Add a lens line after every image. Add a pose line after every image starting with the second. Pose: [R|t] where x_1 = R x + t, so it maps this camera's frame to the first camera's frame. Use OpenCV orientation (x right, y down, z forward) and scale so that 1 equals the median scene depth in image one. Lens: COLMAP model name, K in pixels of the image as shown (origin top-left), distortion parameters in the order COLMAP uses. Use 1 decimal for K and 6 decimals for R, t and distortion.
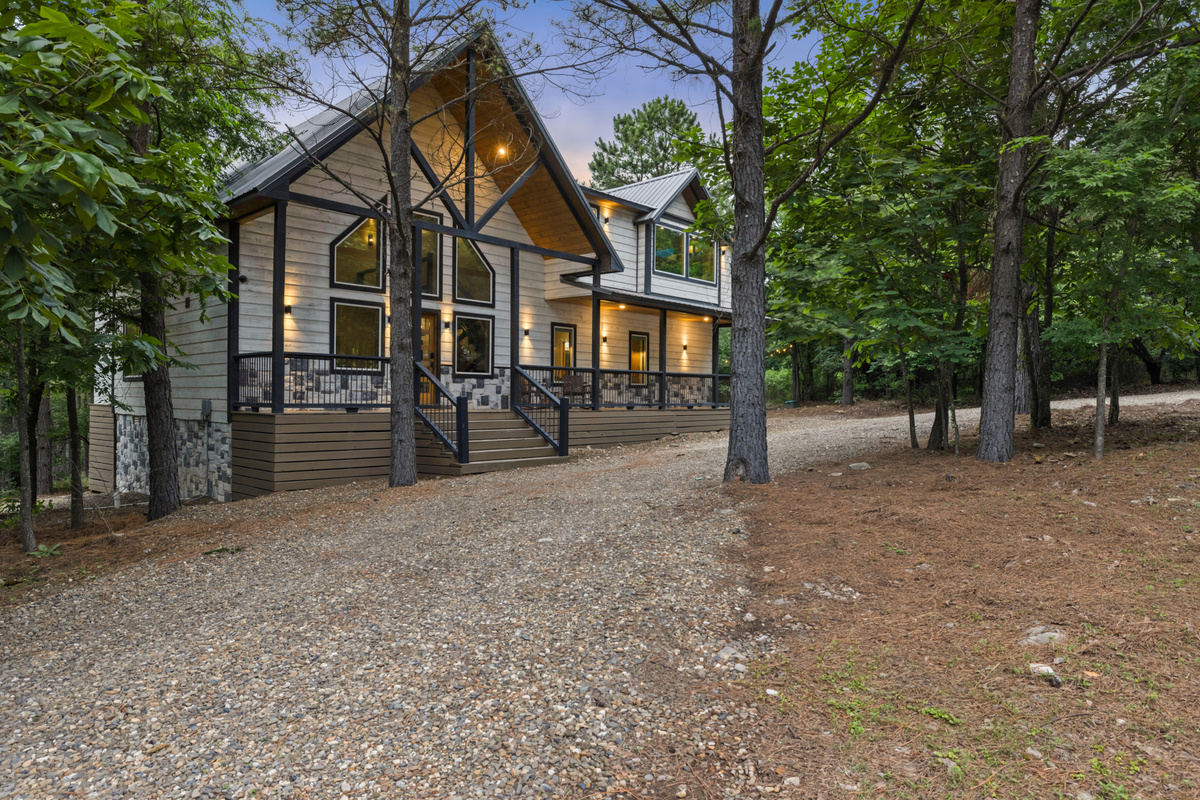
lens RADIAL K [[715.5, 0, 599.9], [0, 715.5, 395.9], [0, 0, 1]] dist [-0.000079, -0.000022]
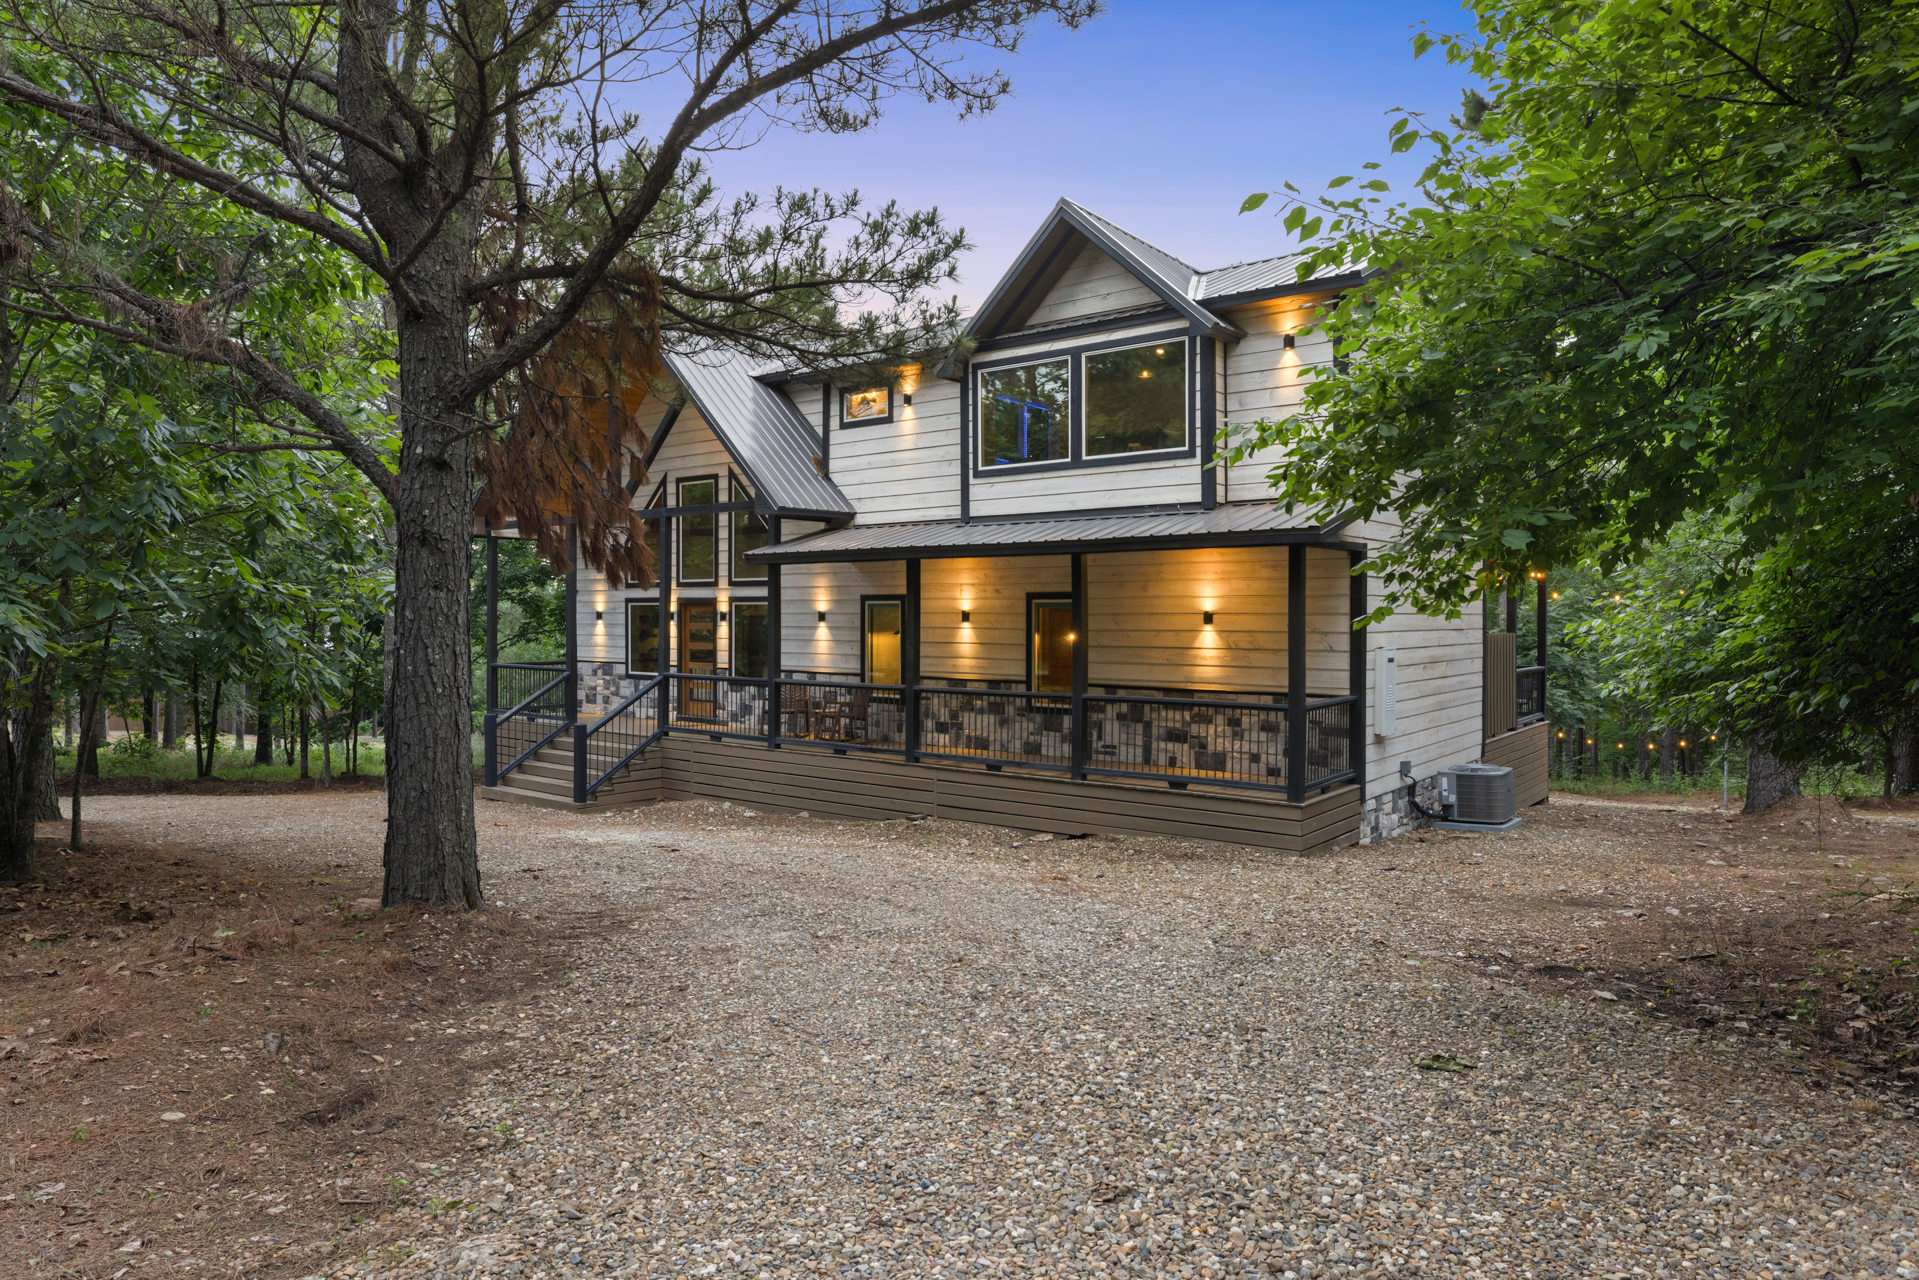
lens RADIAL K [[1144.3, 0, 959.3], [0, 1144.3, 633.5], [0, 0, 1]] dist [-0.000079, -0.000022]
pose [[0.083760, 0.004757, -0.996475, 1.022472], [-0.003045, 0.999985, 0.004518, -0.085820], [0.996481, 0.002655, 0.083773, 1.136266]]
